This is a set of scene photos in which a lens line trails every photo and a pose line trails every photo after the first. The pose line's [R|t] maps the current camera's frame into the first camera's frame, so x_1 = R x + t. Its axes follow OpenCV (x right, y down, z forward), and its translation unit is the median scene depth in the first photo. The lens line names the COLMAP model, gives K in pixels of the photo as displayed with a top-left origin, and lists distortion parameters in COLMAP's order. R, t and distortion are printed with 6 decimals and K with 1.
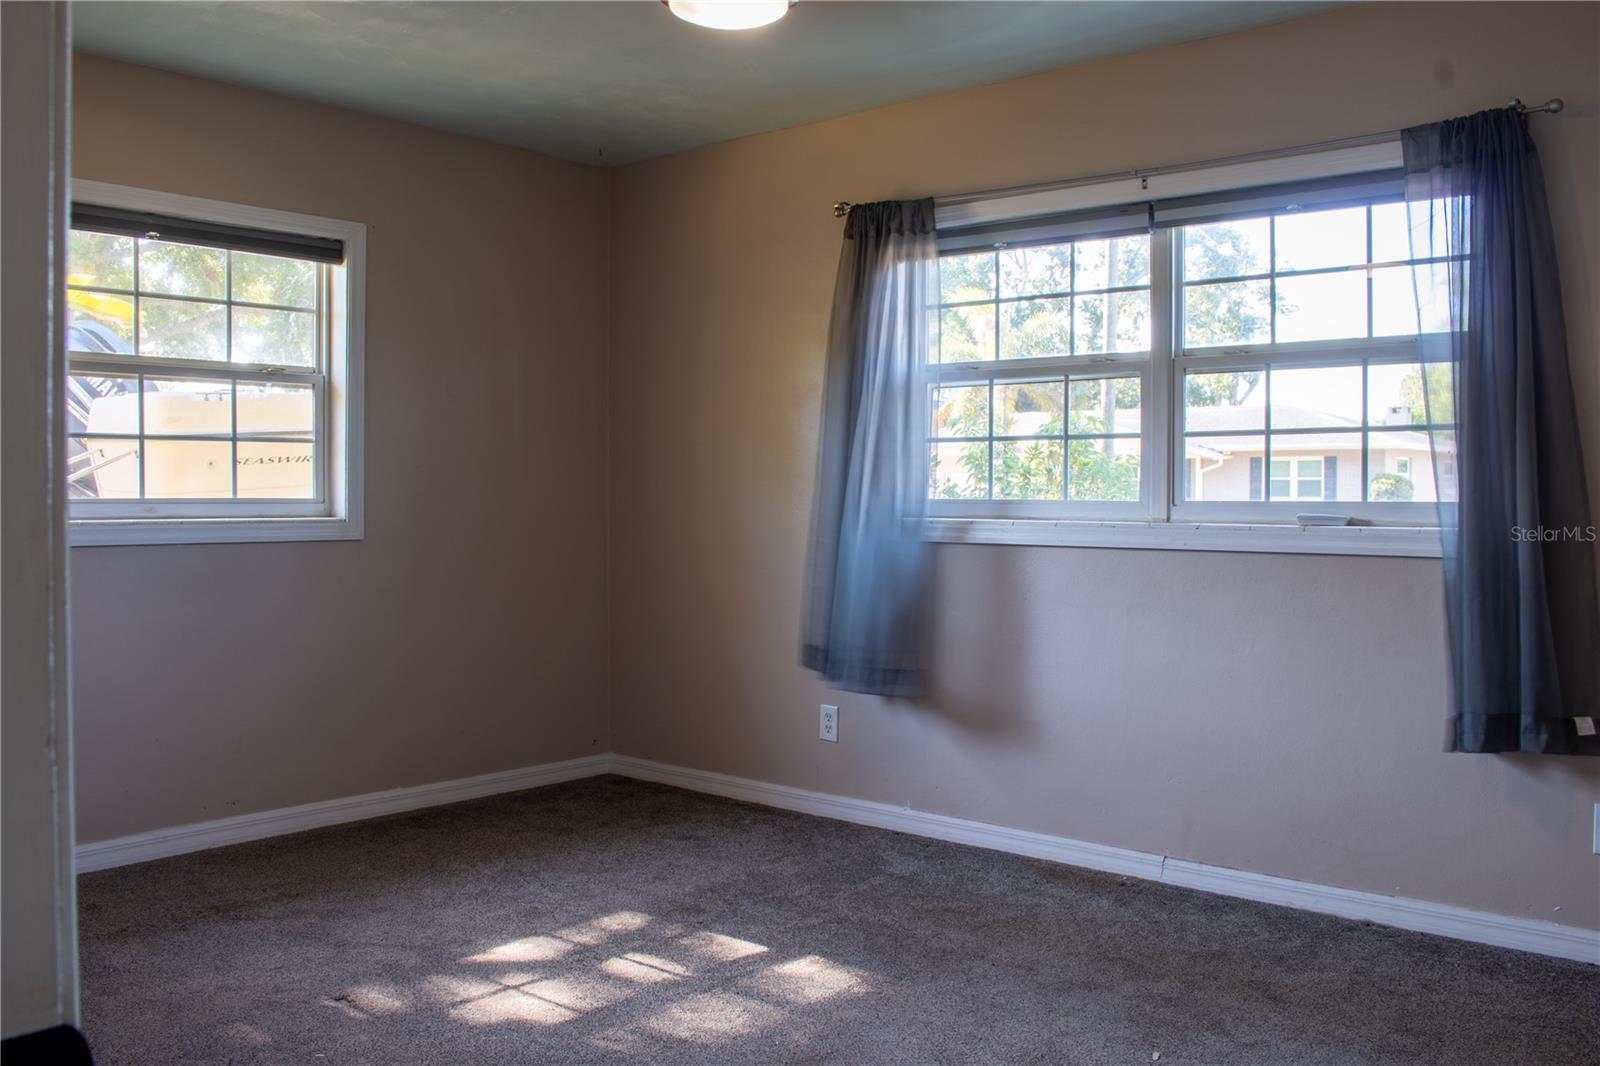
lens RADIAL K [[1420.1, 0, 800.0], [0, 1420.1, 533.0], [0, 0, 1]] dist [-0.151601, 0.123714]
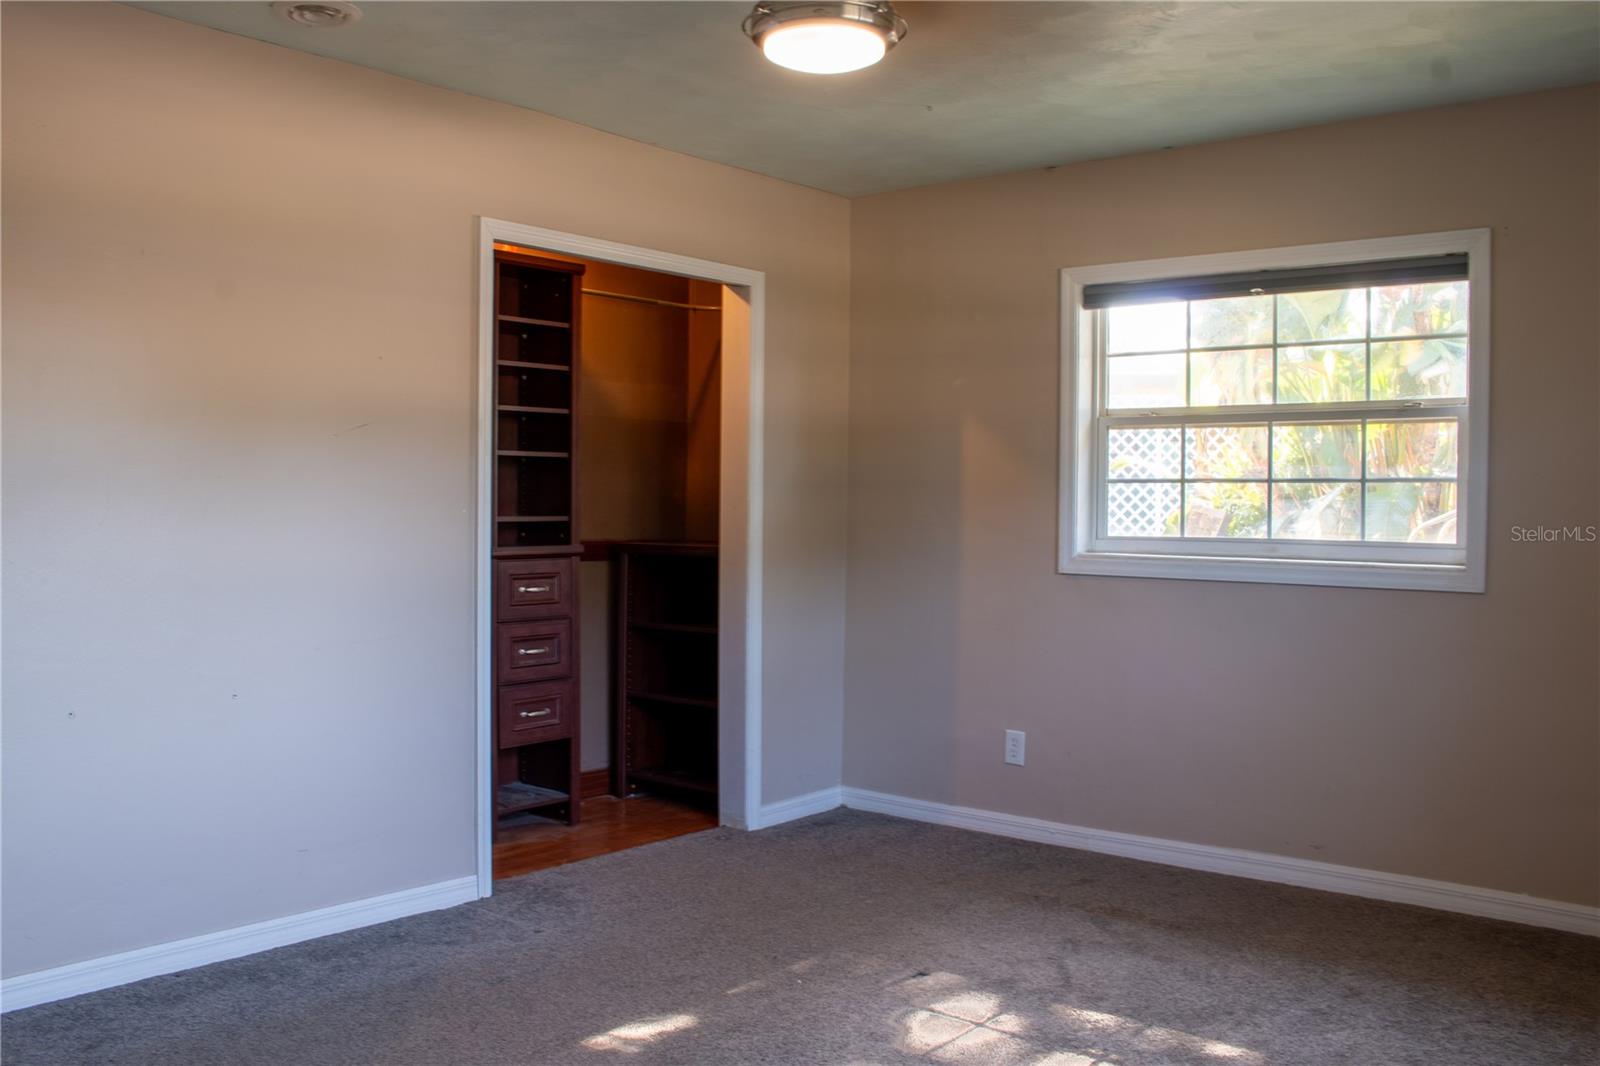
lens RADIAL K [[1420.1, 0, 800.0], [0, 1420.1, 533.0], [0, 0, 1]] dist [-0.151601, 0.123714]
pose [[0.008145, 0.014482, -0.999862, 0.669865], [-0.042368, 0.999002, 0.014125, -0.032966], [0.999069, 0.042247, 0.008751, 0.711807]]
